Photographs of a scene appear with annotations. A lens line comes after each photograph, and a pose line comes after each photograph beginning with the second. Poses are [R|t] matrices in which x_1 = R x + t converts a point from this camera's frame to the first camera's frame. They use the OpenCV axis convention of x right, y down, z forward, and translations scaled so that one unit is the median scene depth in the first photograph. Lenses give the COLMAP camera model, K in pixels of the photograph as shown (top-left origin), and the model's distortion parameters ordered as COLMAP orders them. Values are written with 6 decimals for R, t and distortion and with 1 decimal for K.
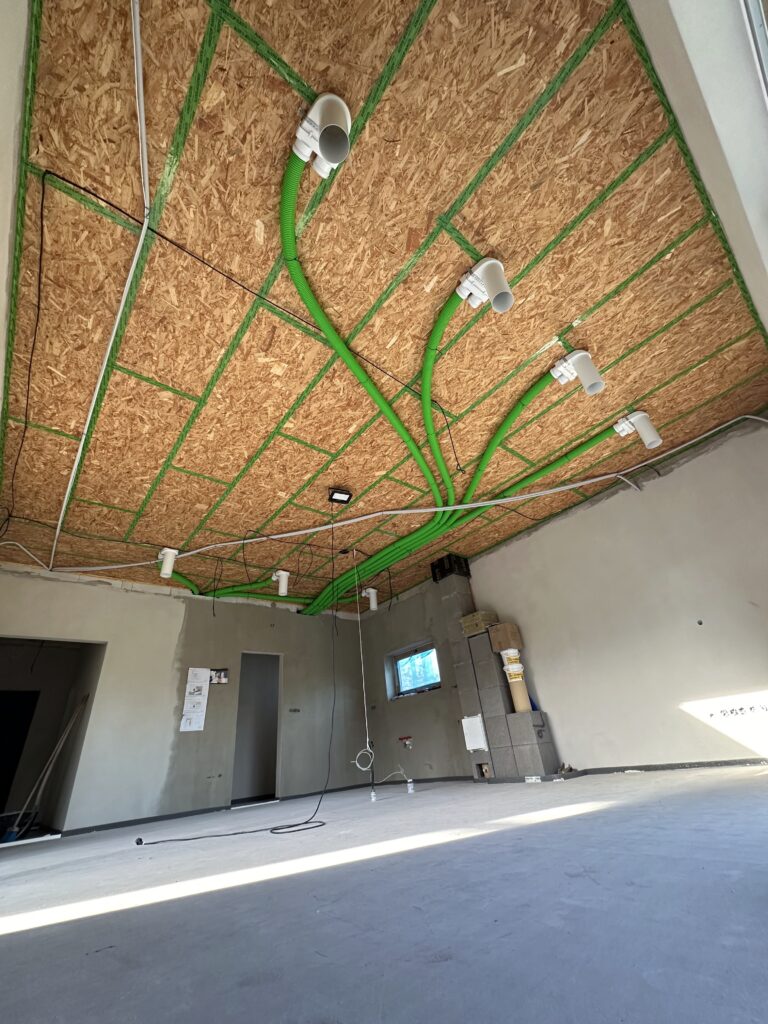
lens RADIAL K [[408.3, 0, 384.0], [0, 408.3, 512.0], [0, 0, 1]] dist [-0.000960, -0.000093]
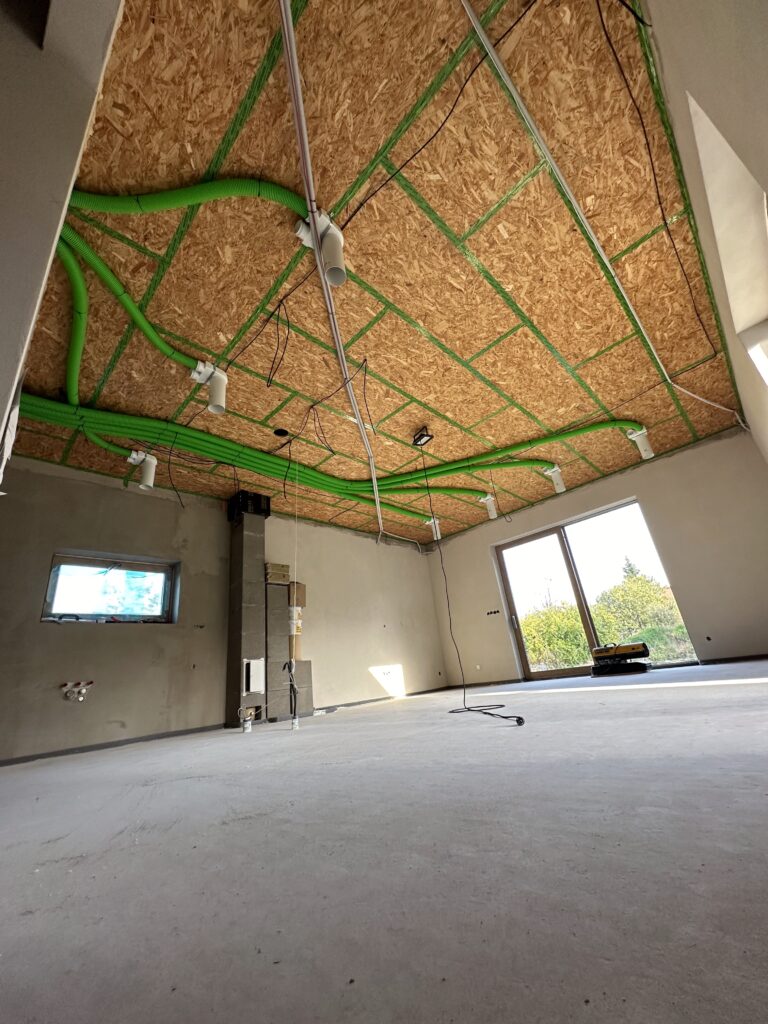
lens RADIAL K [[408.3, 0, 384.0], [0, 408.3, 512.0], [0, 0, 1]] dist [-0.000960, -0.000093]
pose [[-0.090854, 0.482787, 0.871012, -1.047148], [-0.403048, 0.781970, -0.475473, 0.737828], [-0.910658, -0.394258, 0.123541, 0.979752]]
